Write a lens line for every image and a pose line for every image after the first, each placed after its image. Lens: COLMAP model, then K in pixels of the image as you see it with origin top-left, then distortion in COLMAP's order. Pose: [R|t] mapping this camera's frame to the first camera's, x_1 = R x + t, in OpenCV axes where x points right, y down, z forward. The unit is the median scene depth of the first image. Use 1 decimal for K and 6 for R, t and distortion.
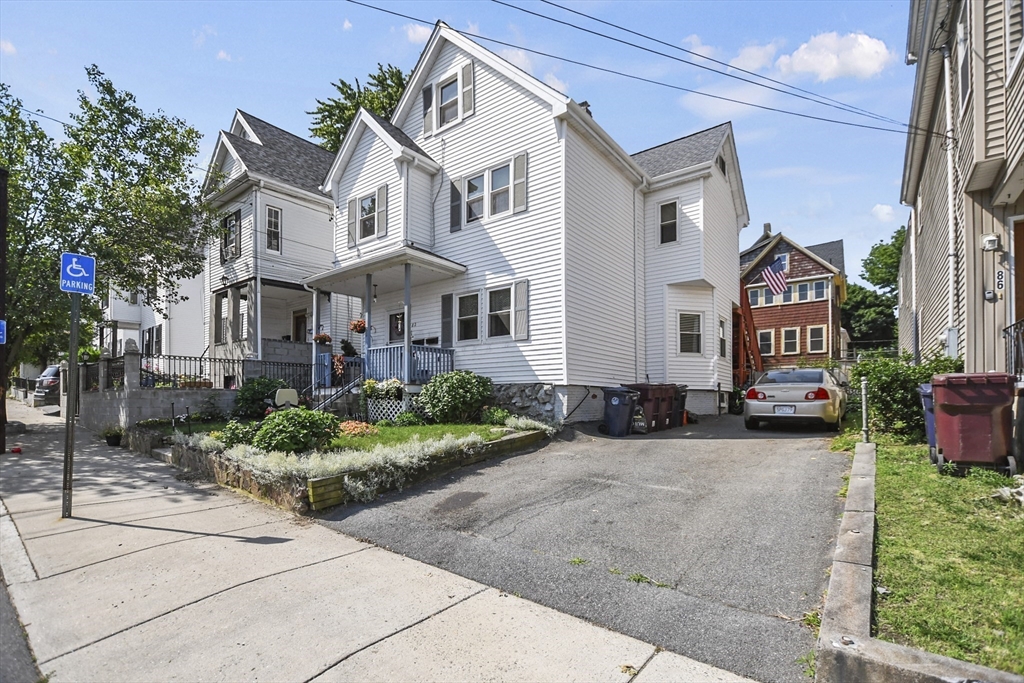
lens RADIAL K [[458.3, 0, 492.9], [0, 458.3, 392.5], [0, 0, 1]] dist [0.000613, -0.000407]
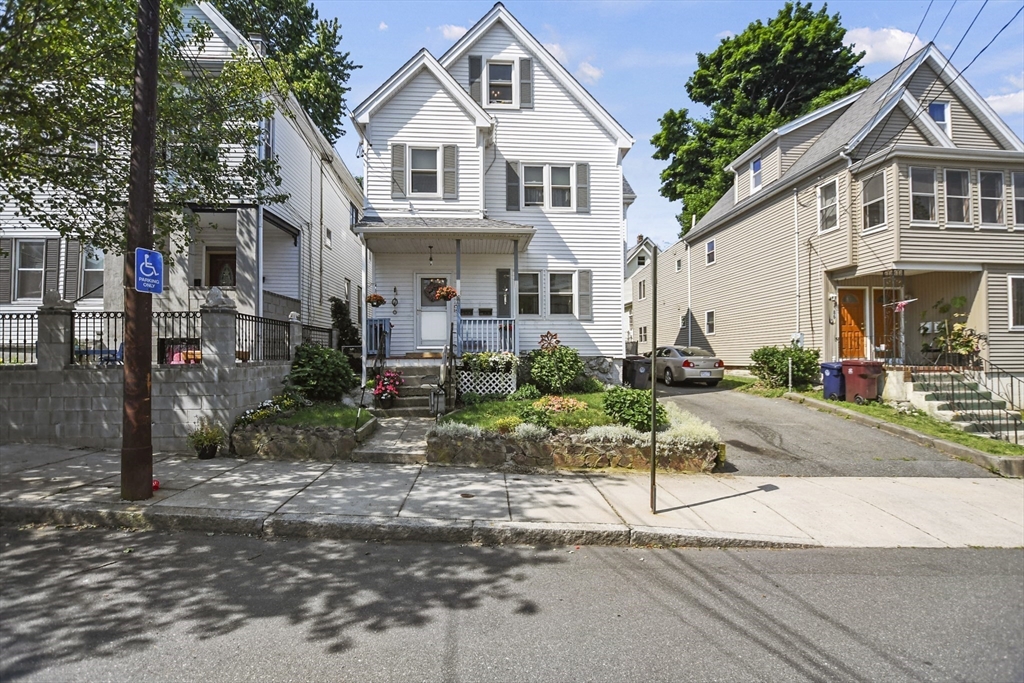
lens RADIAL K [[458.3, 0, 512.4], [0, 458.3, 345.8], [0, 0, 1]] dist [0.000613, -0.000407]
pose [[0.743634, 0.014388, 0.668432, -0.817004], [-0.014563, 0.999880, -0.005322, -0.035035], [-0.668428, -0.005777, 0.743754, 0.221000]]
